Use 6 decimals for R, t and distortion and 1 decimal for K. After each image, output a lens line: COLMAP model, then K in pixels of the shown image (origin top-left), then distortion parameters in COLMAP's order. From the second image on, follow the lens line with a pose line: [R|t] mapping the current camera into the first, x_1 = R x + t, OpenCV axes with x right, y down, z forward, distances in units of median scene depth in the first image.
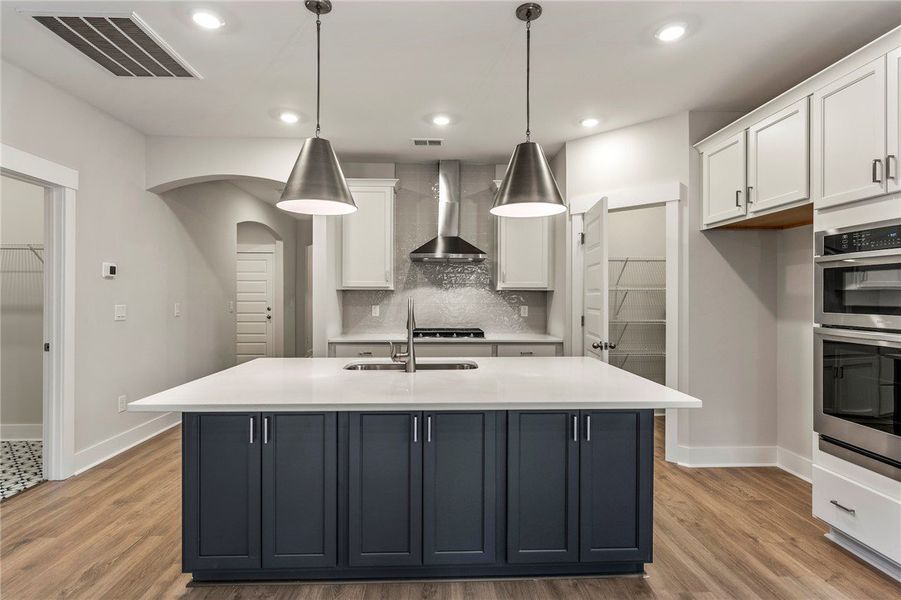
lens RADIAL K [[453.4, 0, 451.7], [0, 453.4, 296.9], [0, 0, 1]] dist [-0.001110, -0.000109]
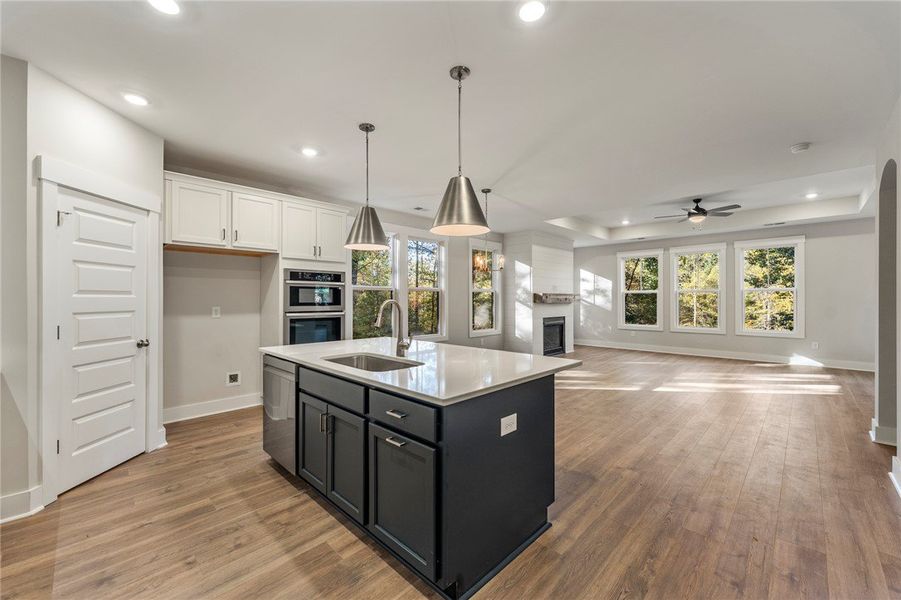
lens RADIAL K [[362.7, 0, 448.2], [0, 362.7, 296.7], [0, 0, 1]] dist [0.002163, 0.000377]
pose [[-0.684883, 0.001909, 0.728651, -0.640057], [-0.001265, 0.999992, -0.003808, -0.003904], [-0.728652, -0.003530, -0.684875, 1.082081]]
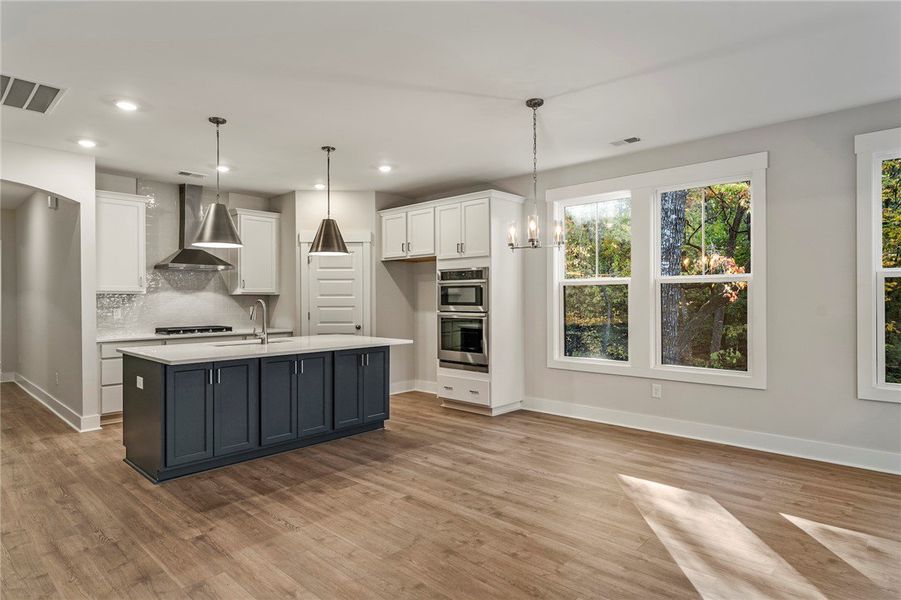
lens RADIAL K [[501.9, 0, 448.4], [0, 501.9, 298.5], [0, 0, 1]] dist [0.000253, -0.000473]
pose [[0.710535, -0.003995, 0.703651, -0.610644], [0.005473, 0.999985, 0.000151, -0.000808], [-0.703641, 0.003743, 0.710546, -0.539528]]
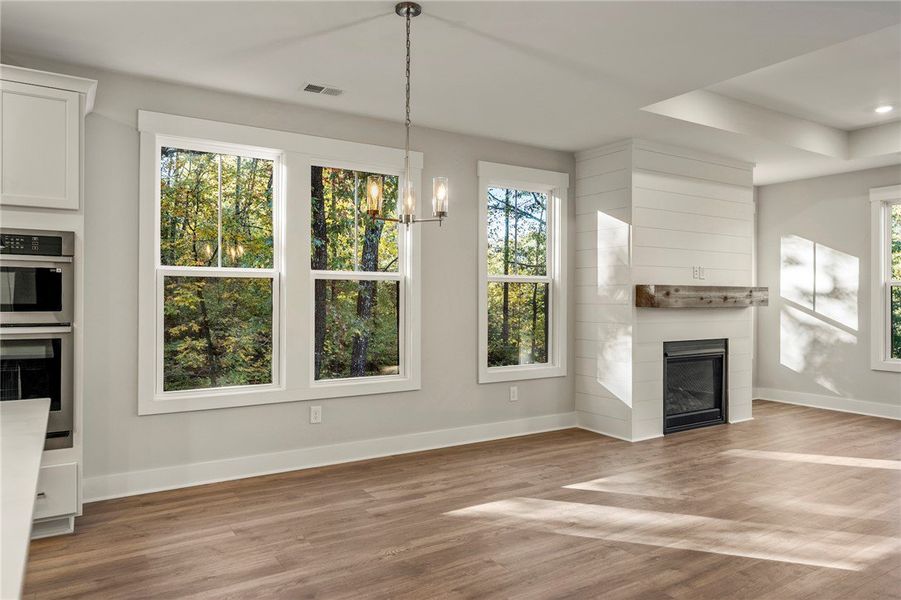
lens RADIAL K [[606.1, 0, 448.0], [0, 606.1, 297.3], [0, 0, 1]] dist [-0.000623, -0.002242]
pose [[-0.501615, -0.003434, 0.865084, -0.519208], [-0.004673, 0.999988, 0.001260, -0.001548], [-0.865078, -0.003410, -0.501625, 0.436998]]
